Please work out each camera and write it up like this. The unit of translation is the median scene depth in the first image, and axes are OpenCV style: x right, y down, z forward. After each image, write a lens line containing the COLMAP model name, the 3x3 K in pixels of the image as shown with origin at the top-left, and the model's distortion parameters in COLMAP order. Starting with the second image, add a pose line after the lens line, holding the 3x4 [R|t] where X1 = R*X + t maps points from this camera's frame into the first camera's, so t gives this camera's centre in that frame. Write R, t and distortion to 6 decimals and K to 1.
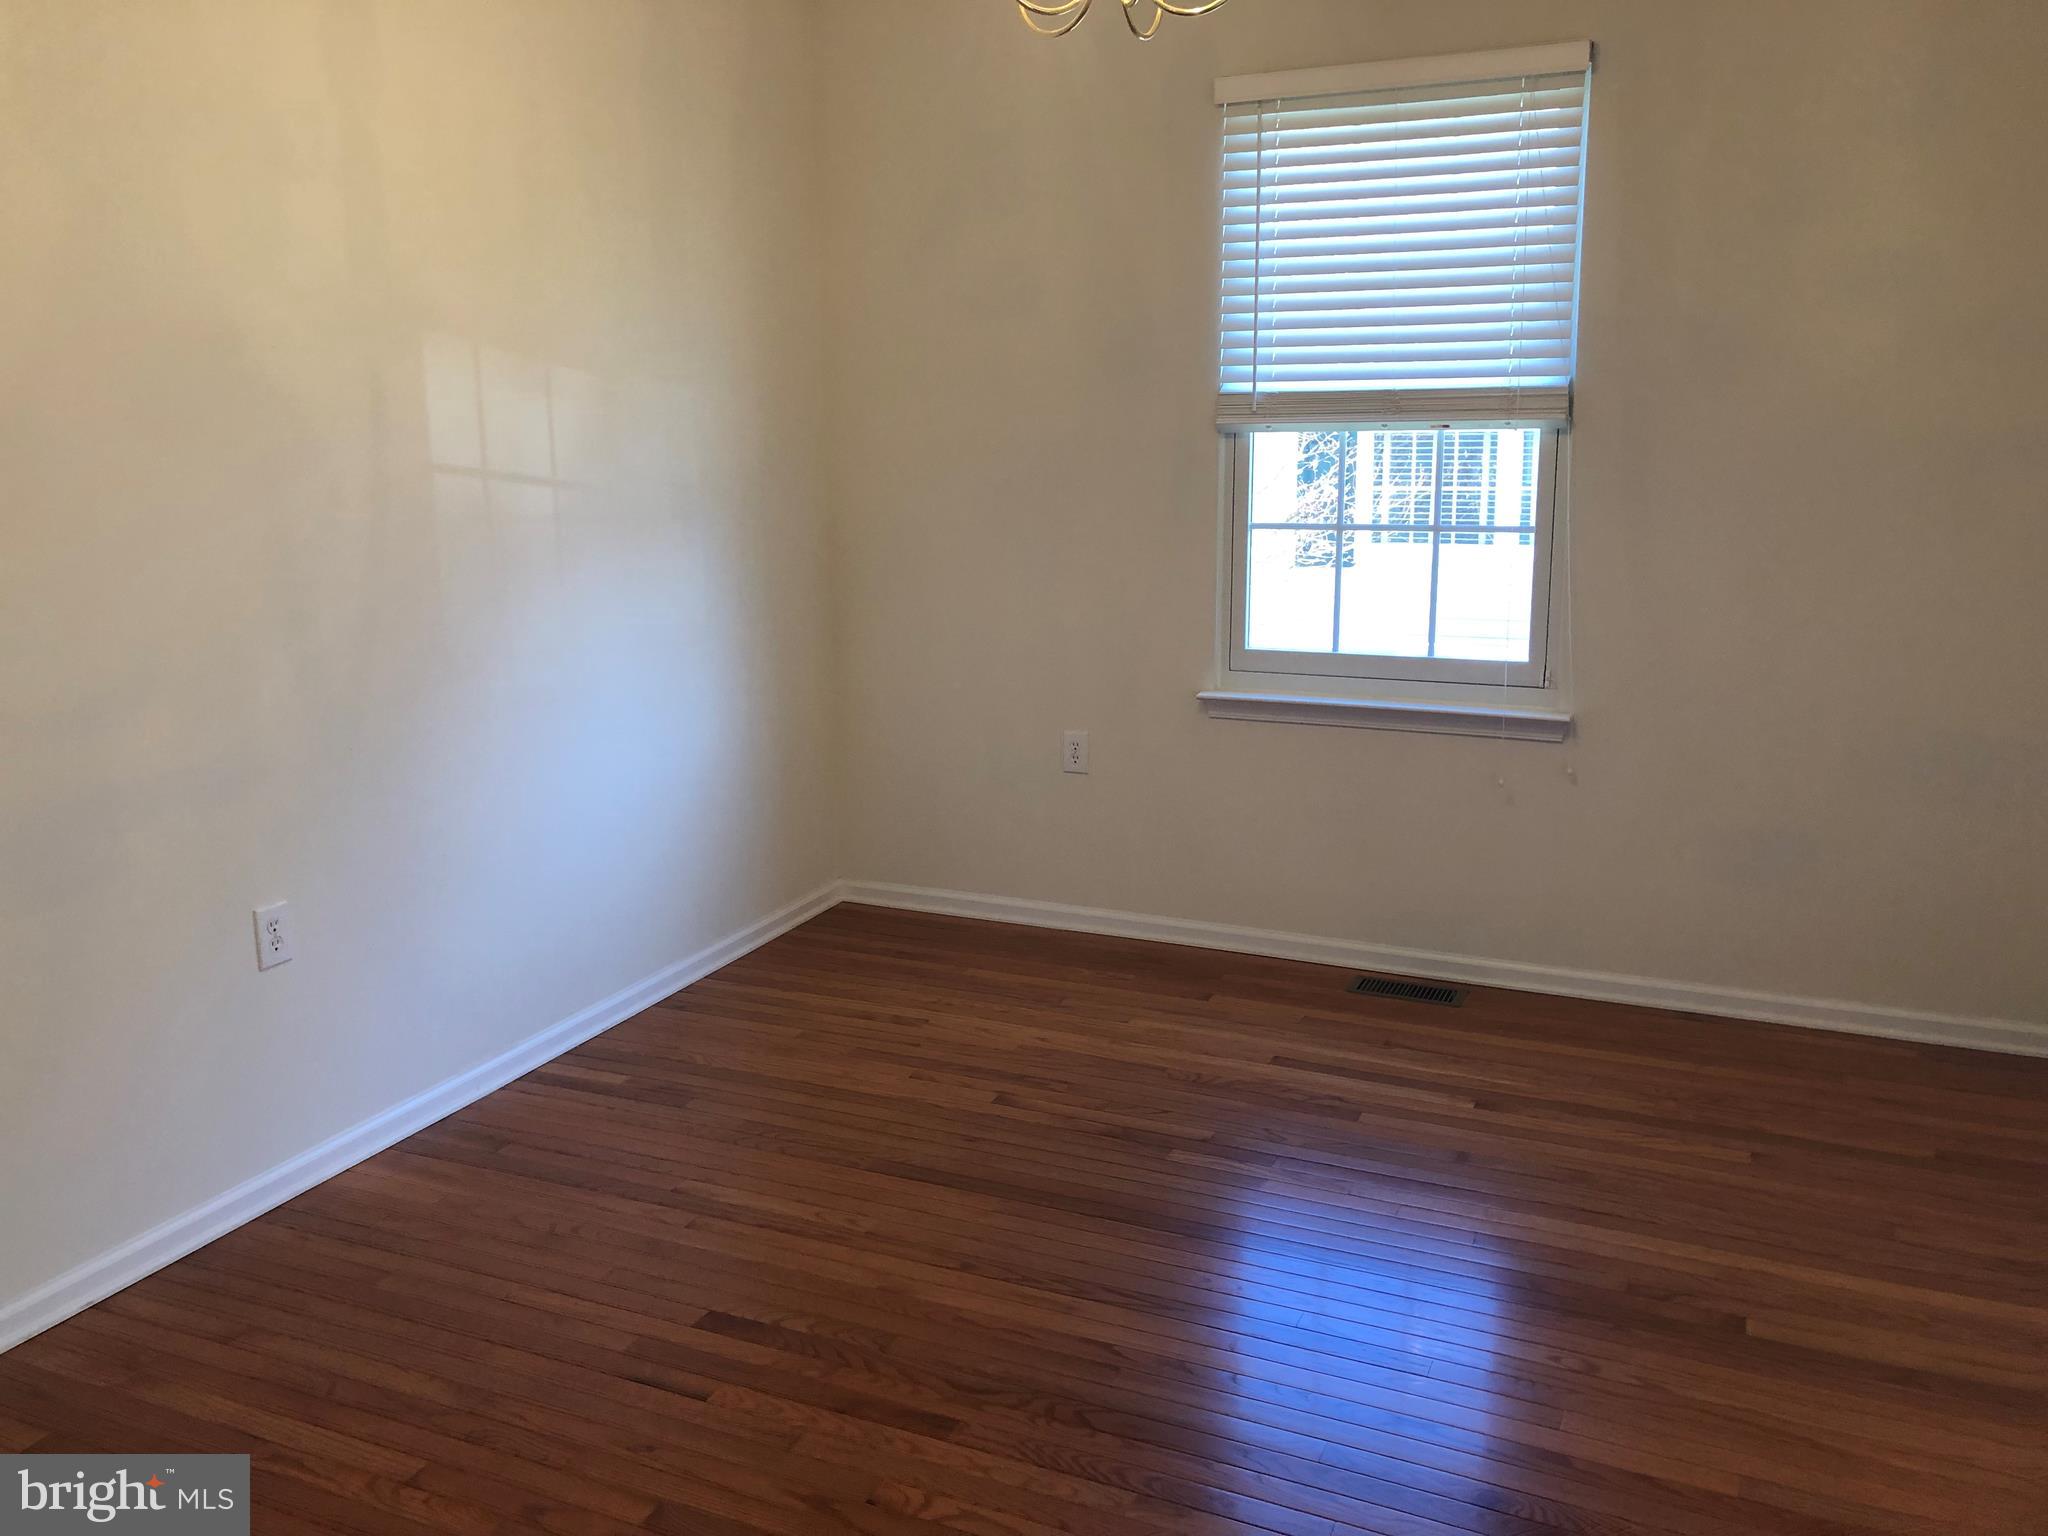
lens RADIAL K [[1677.2, 0, 1014.3], [0, 1677.2, 719.5], [0, 0, 1]] dist [0.043024, -0.066480]
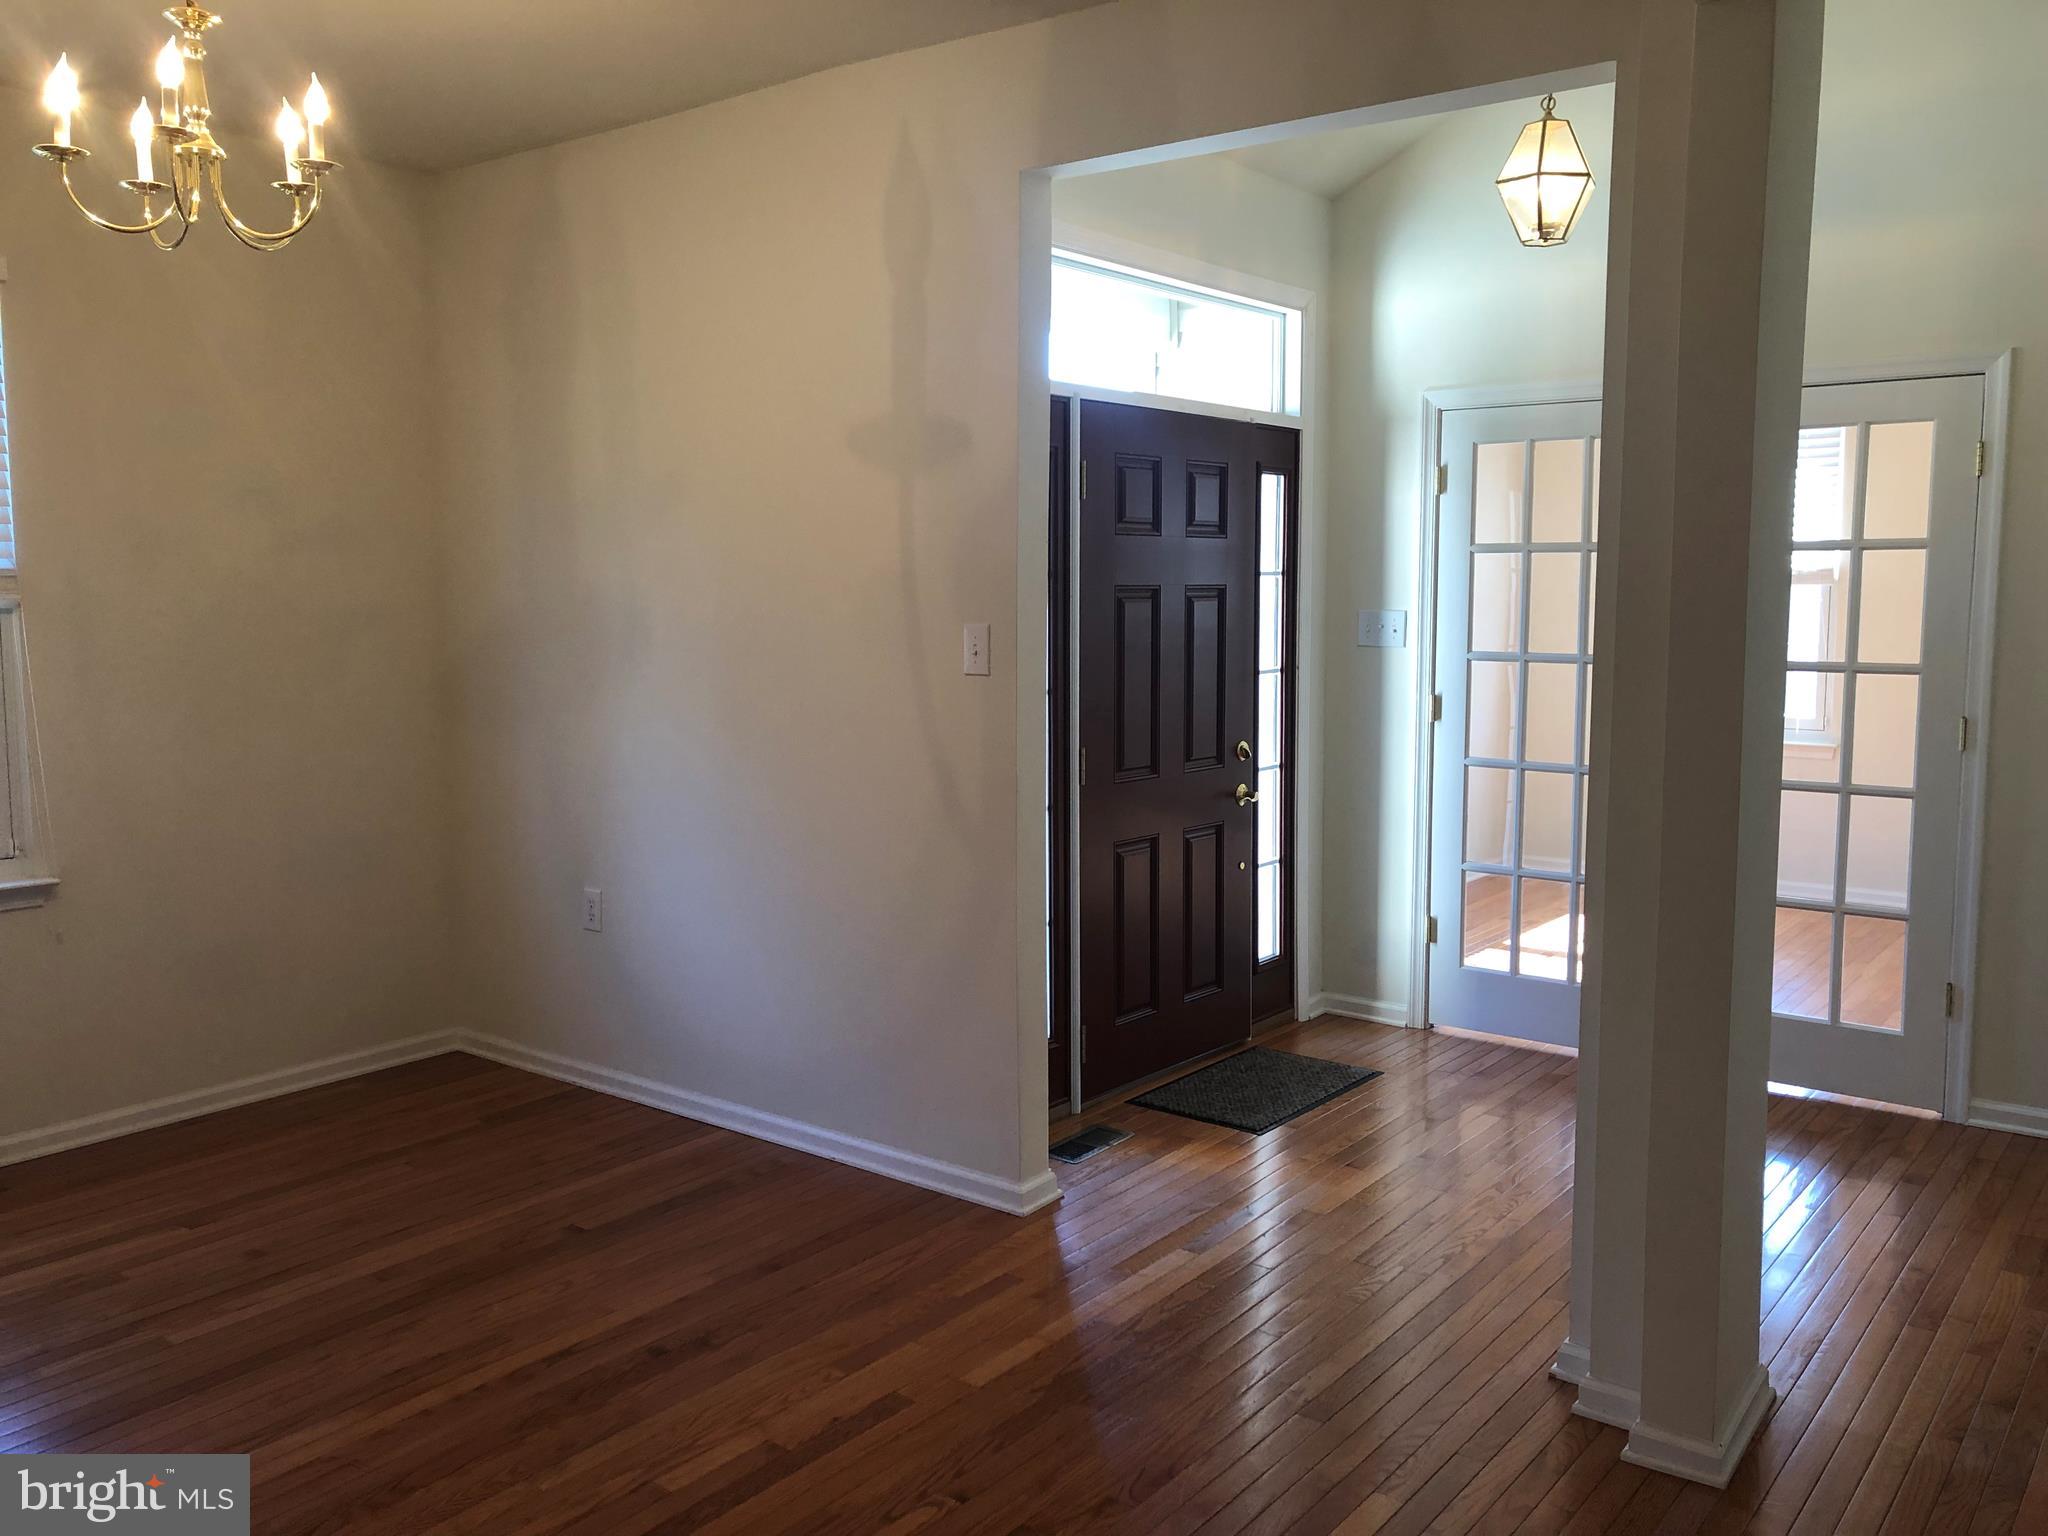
lens RADIAL K [[1658.2, 0, 1001.3], [0, 1658.2, 744.6], [0, 0, 1]] dist [0.057963, -0.075889]
pose [[0.238103, -0.088989, 0.967155, -0.595821], [0.181338, 0.982356, 0.045744, -0.027062], [-0.954161, 0.164490, 0.250039, 0.188752]]
